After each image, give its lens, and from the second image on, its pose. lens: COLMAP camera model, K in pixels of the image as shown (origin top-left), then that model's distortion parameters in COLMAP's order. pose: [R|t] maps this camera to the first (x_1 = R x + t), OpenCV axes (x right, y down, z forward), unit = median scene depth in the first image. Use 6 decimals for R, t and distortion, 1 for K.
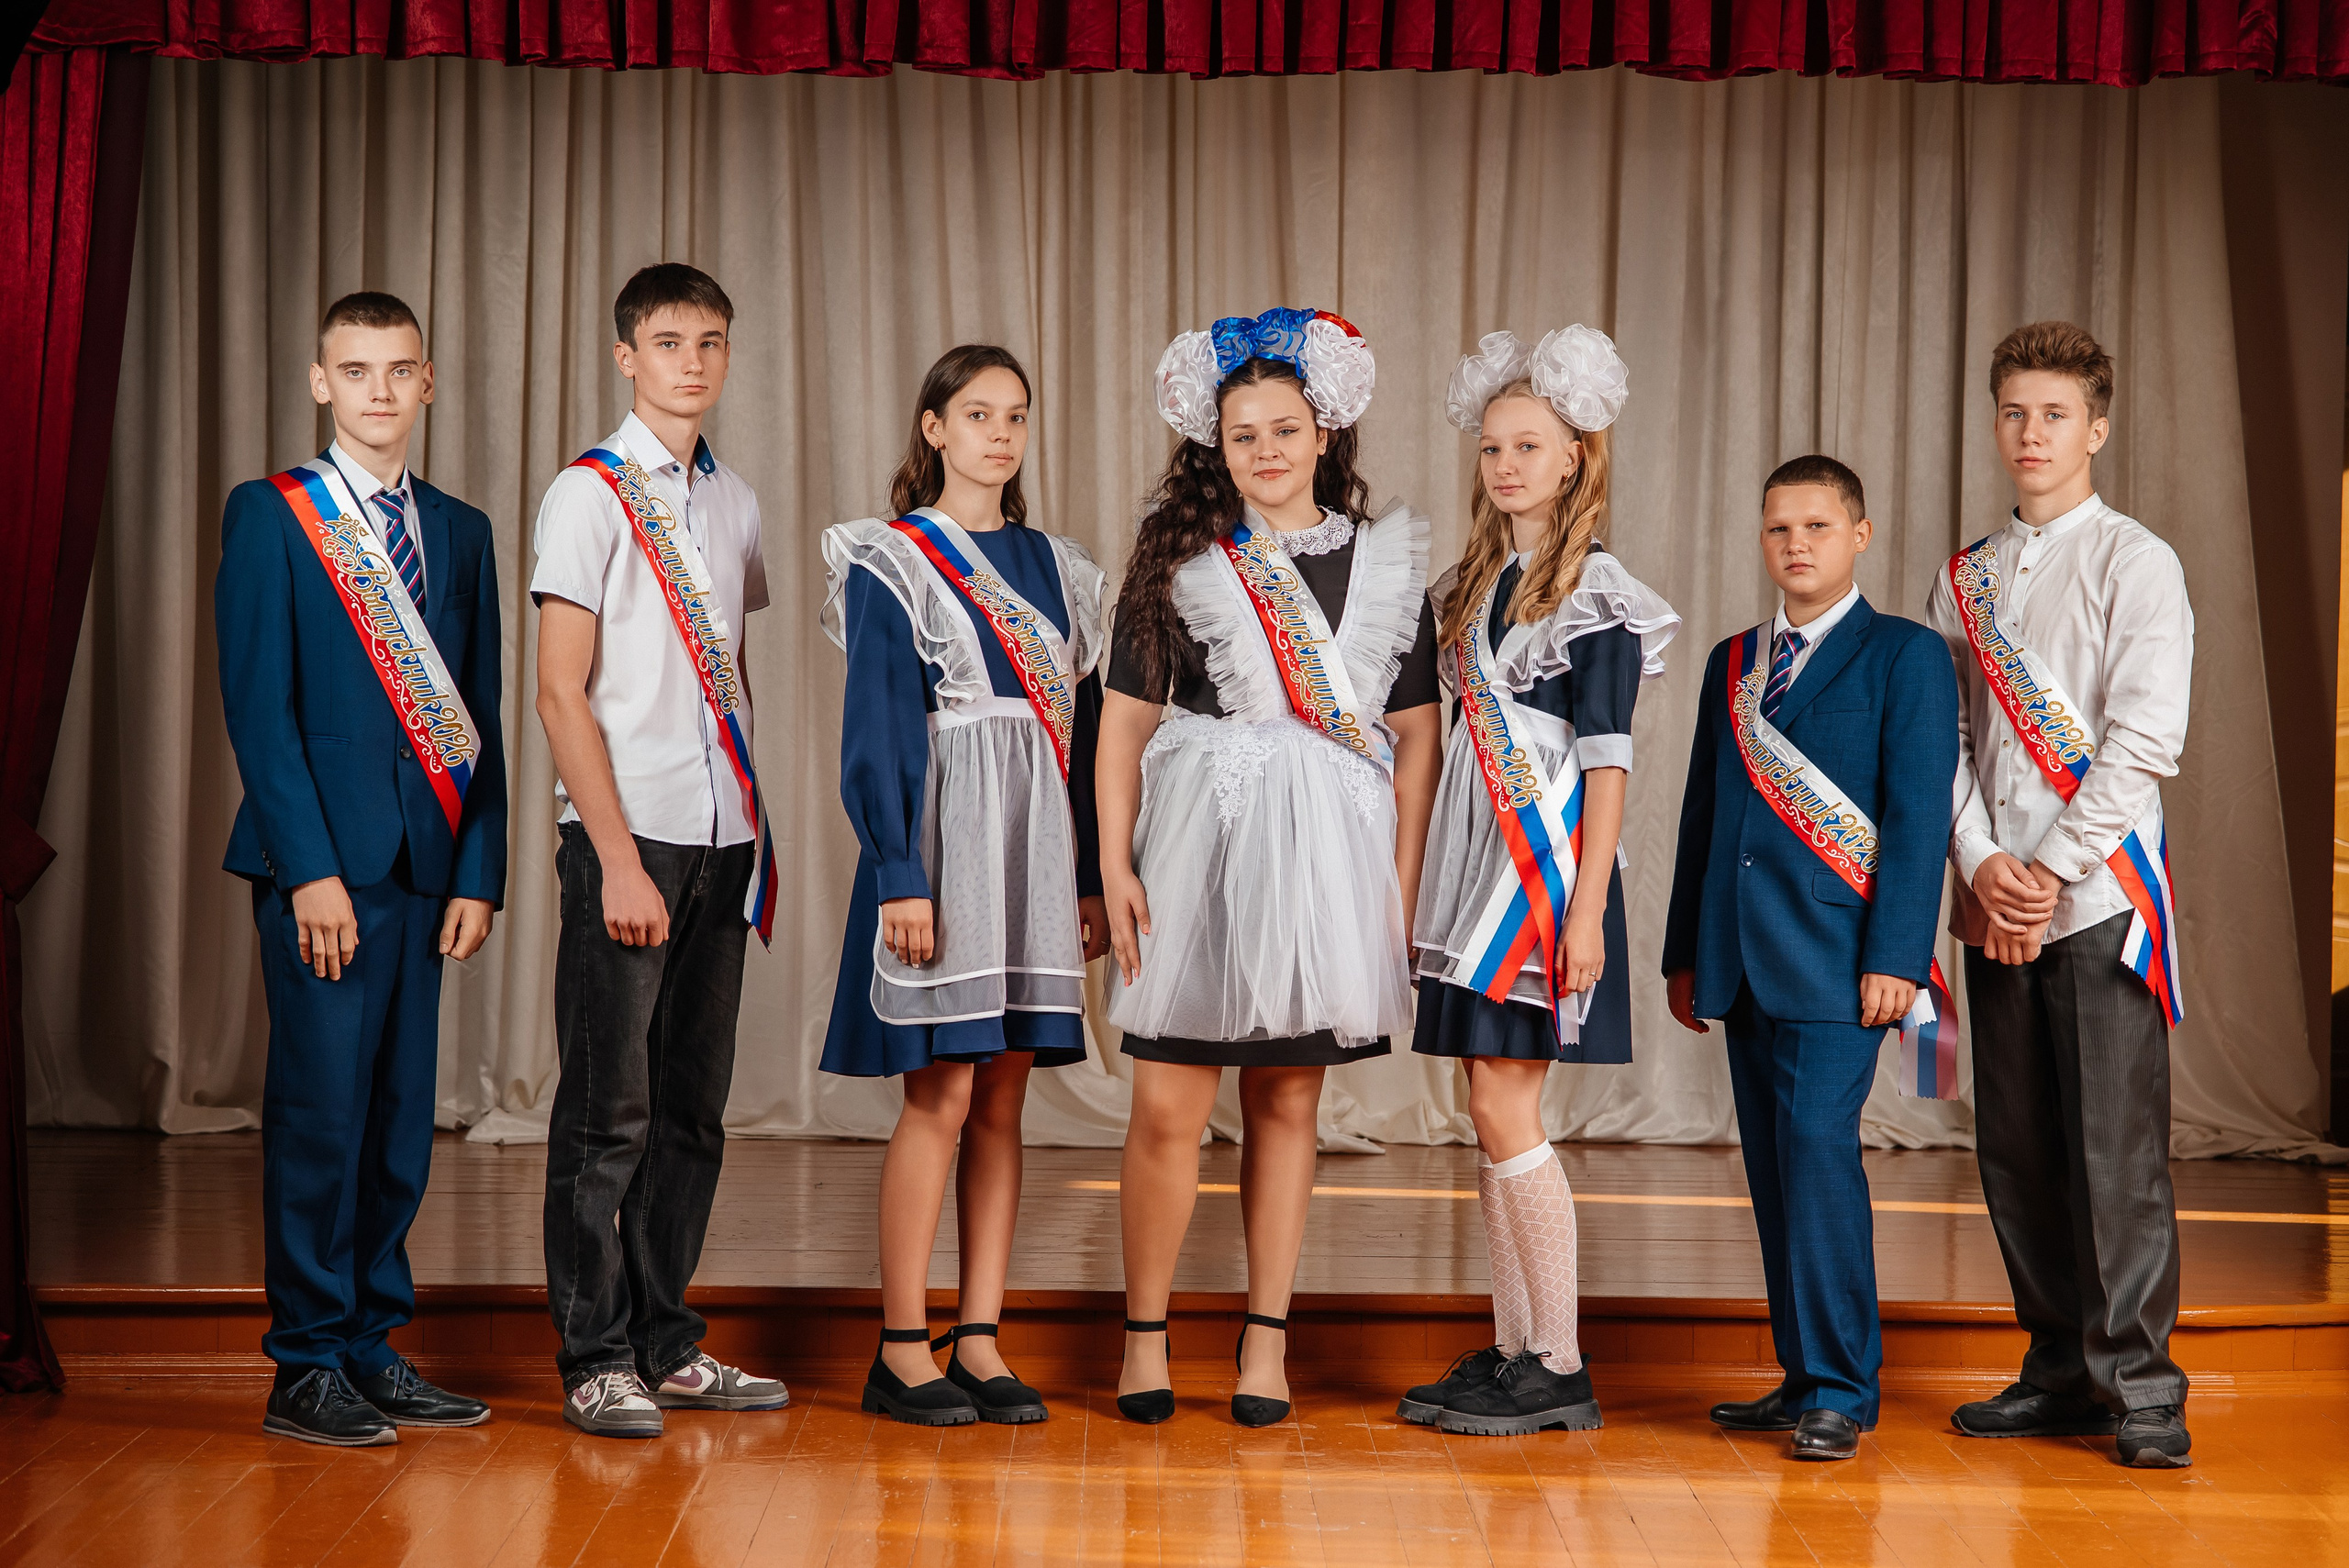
lens RADIAL K [[5751.4, 0, 1156.1], [0, 5751.4, 809.5], [0, 0, 1]] dist [0.248585, 0.000000]
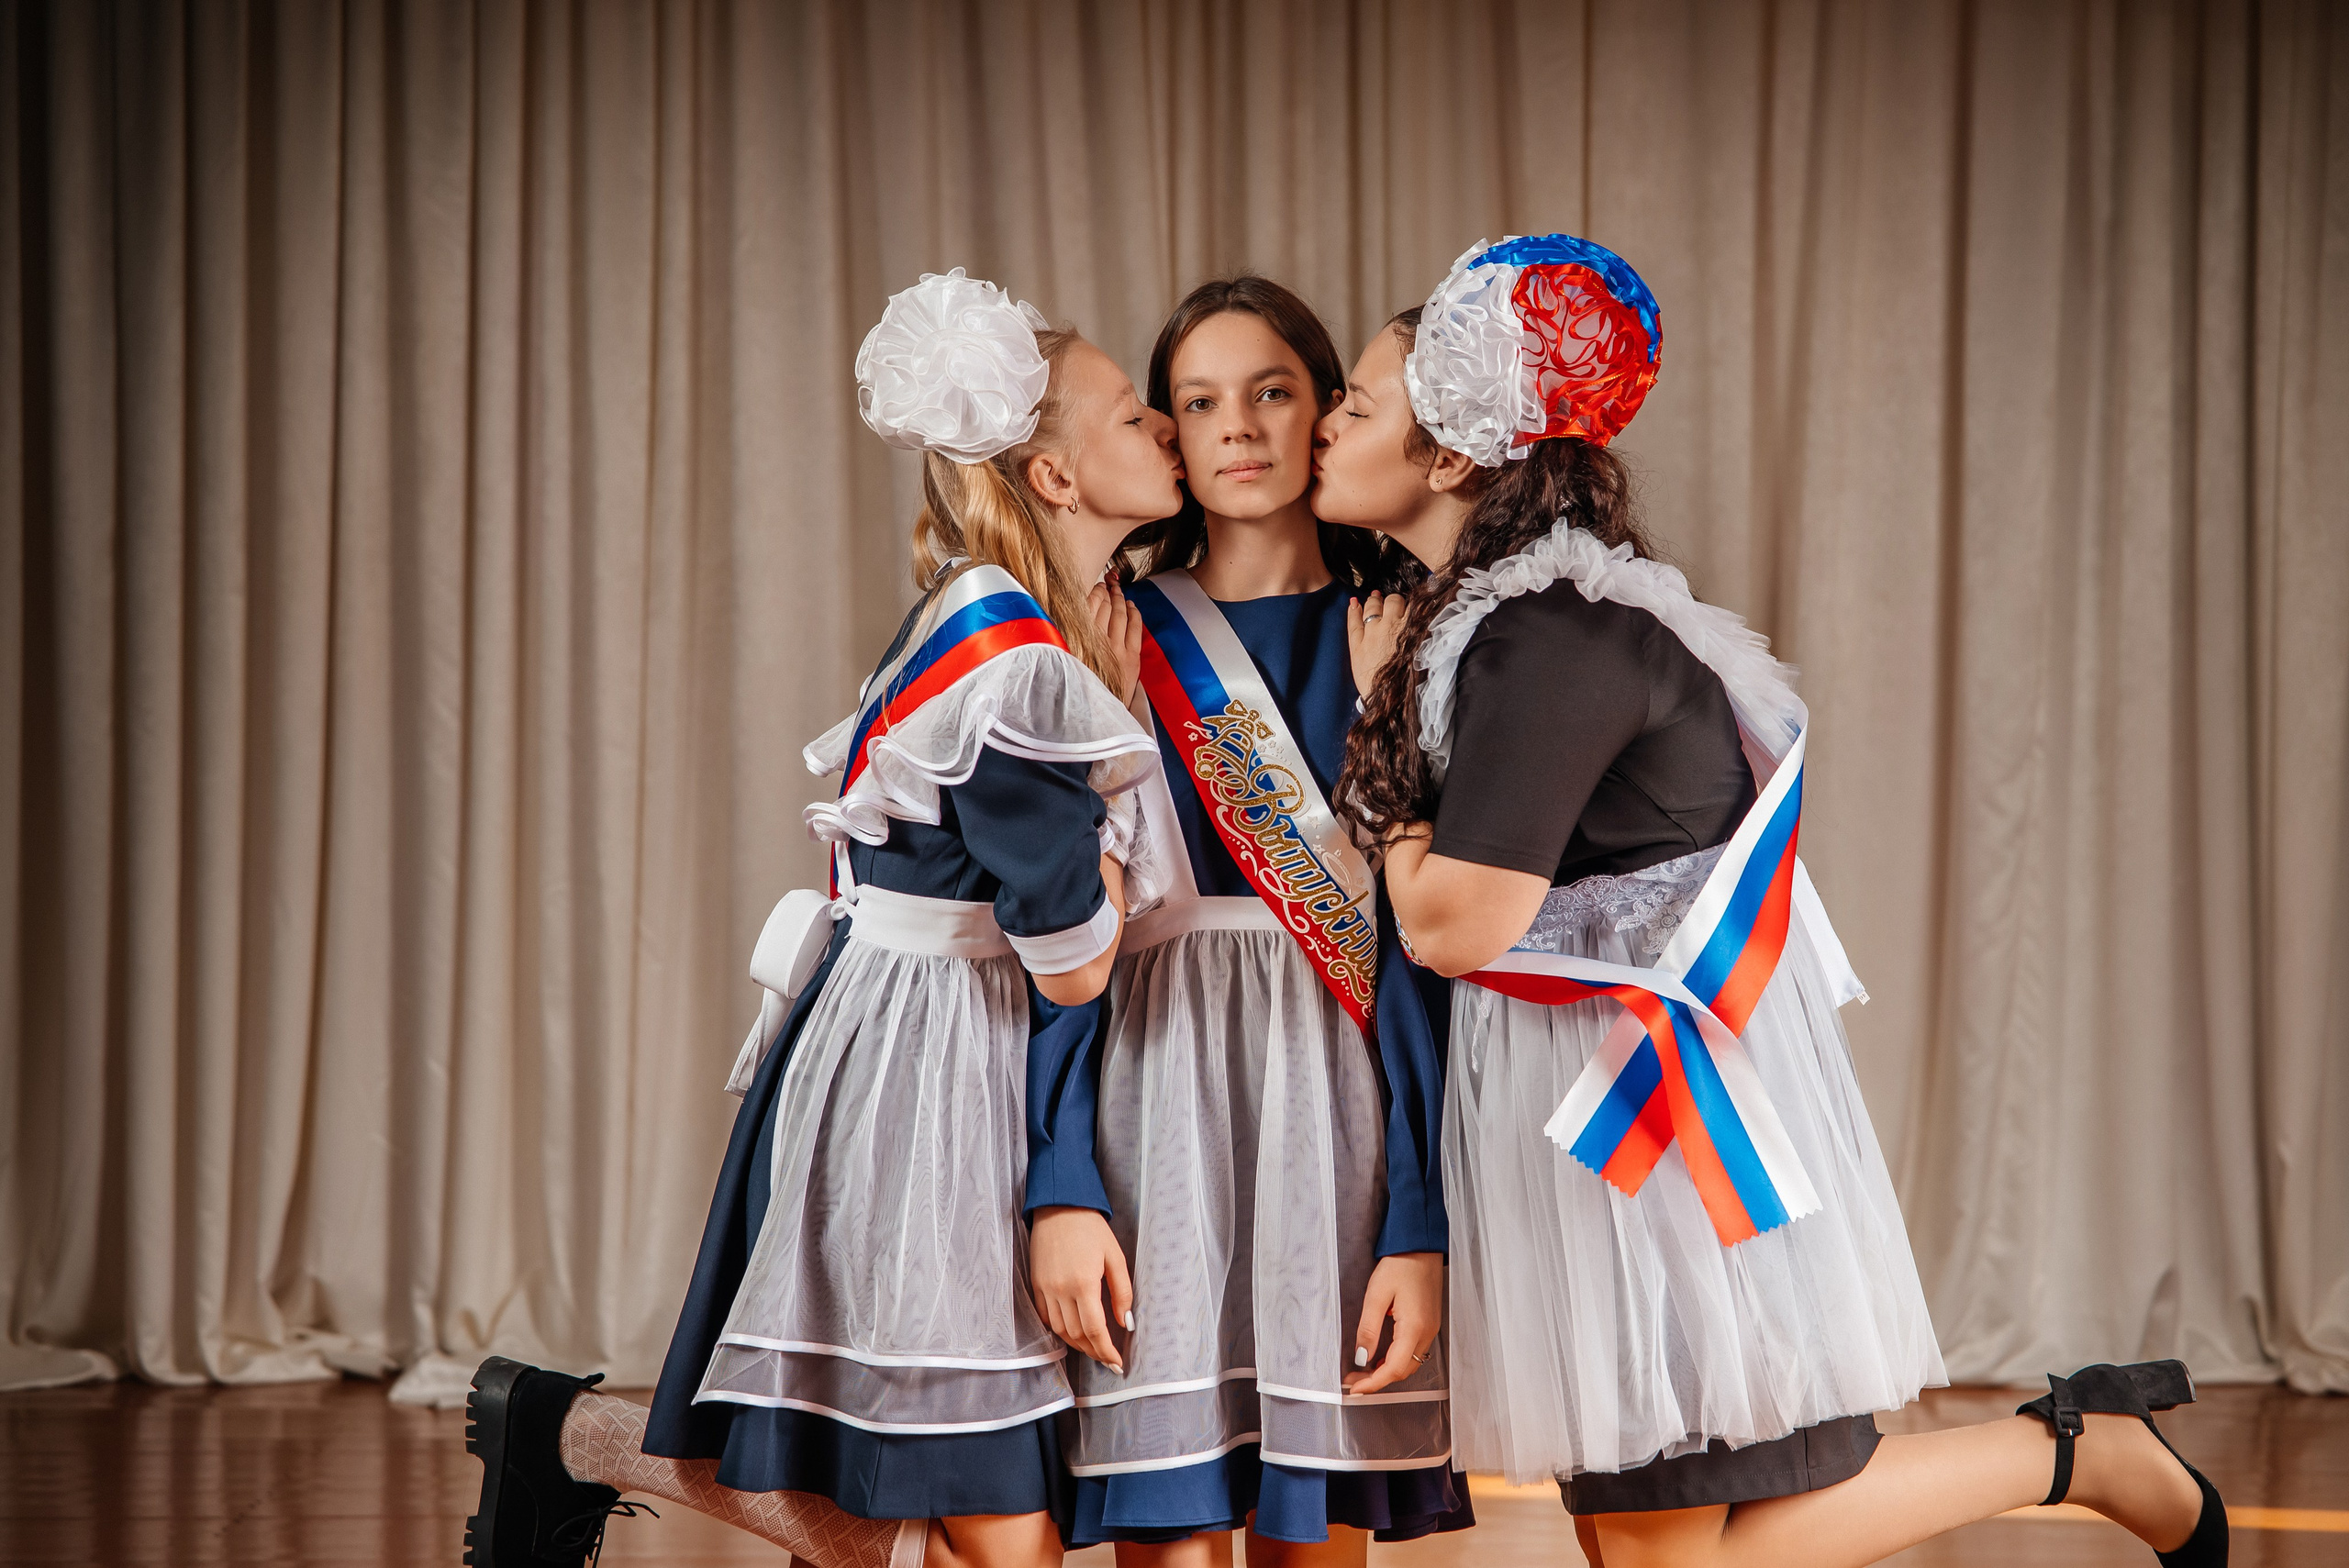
lens RADIAL K [[5751.4, 0, 1187.6], [0, 5751.4, 763.6], [0, 0, 1]] dist [0.248585, 0.000000]
pose [[0.999634, -0.008625, -0.025650, -0.000203], [0.008393, 0.999923, -0.009114, -0.014633], [0.025726, 0.008895, 0.999629, 0.272380]]
